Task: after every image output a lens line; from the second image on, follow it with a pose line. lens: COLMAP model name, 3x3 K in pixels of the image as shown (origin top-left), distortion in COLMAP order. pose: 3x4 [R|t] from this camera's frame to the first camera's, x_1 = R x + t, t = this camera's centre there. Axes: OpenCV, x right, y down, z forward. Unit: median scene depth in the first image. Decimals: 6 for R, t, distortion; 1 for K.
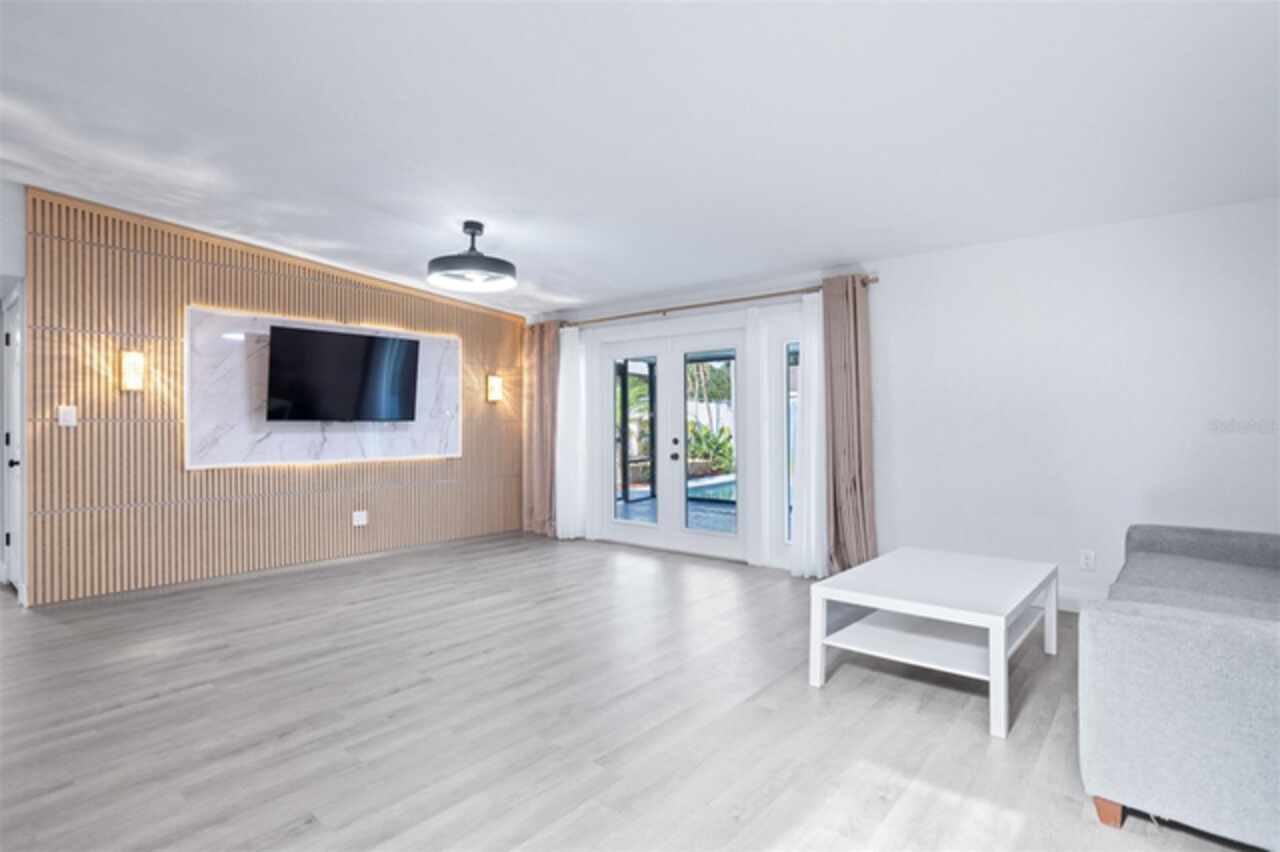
lens RADIAL K [[664.1, 0, 641.8], [0, 664.1, 421.8], [0, 0, 1]] dist [-0.074123, 0.049020]
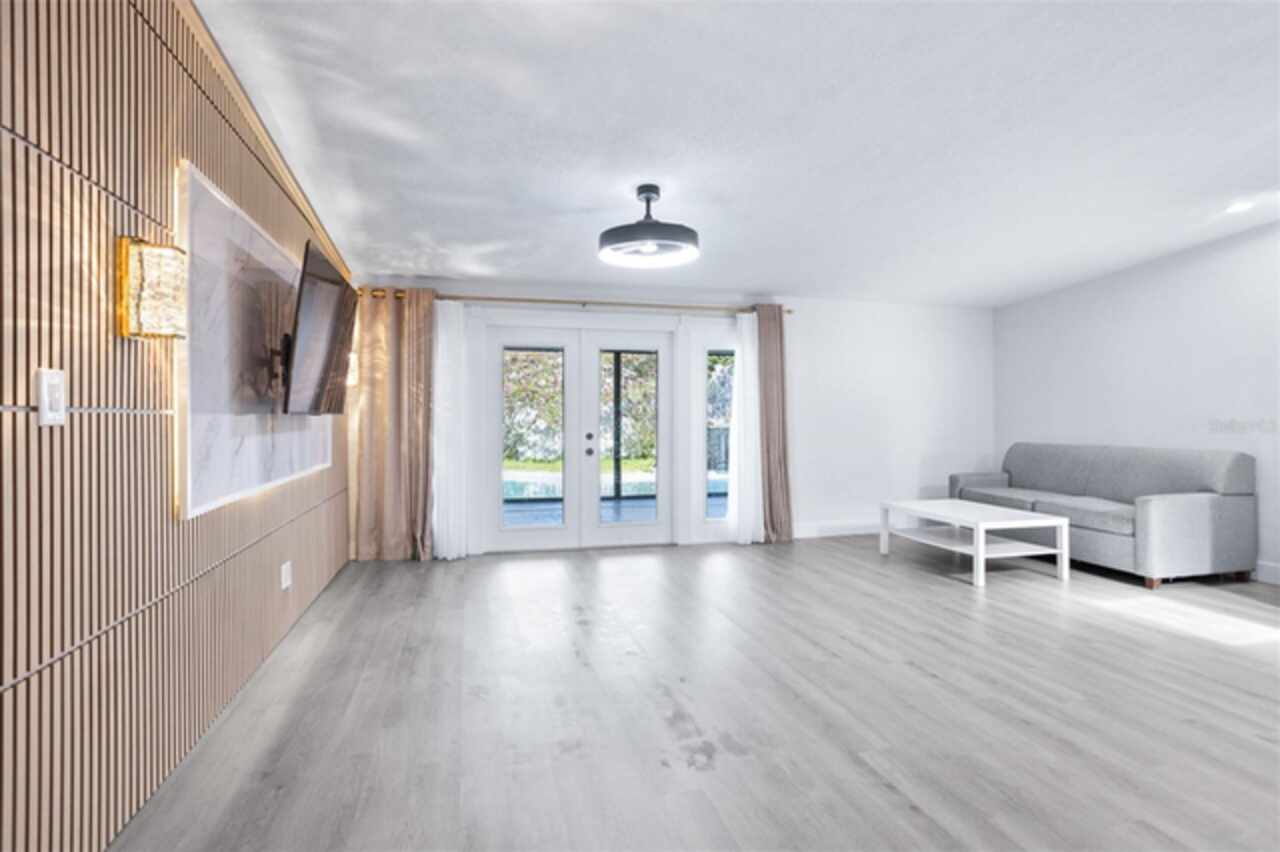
lens RADIAL K [[664.1, 0, 641.8], [0, 664.1, 421.8], [0, 0, 1]] dist [-0.074123, 0.049020]
pose [[0.561535, -0.002234, 0.827450, -0.975322], [-0.005950, 0.999960, 0.006738, 0.000727], [-0.827432, -0.008707, 0.561499, 0.520128]]
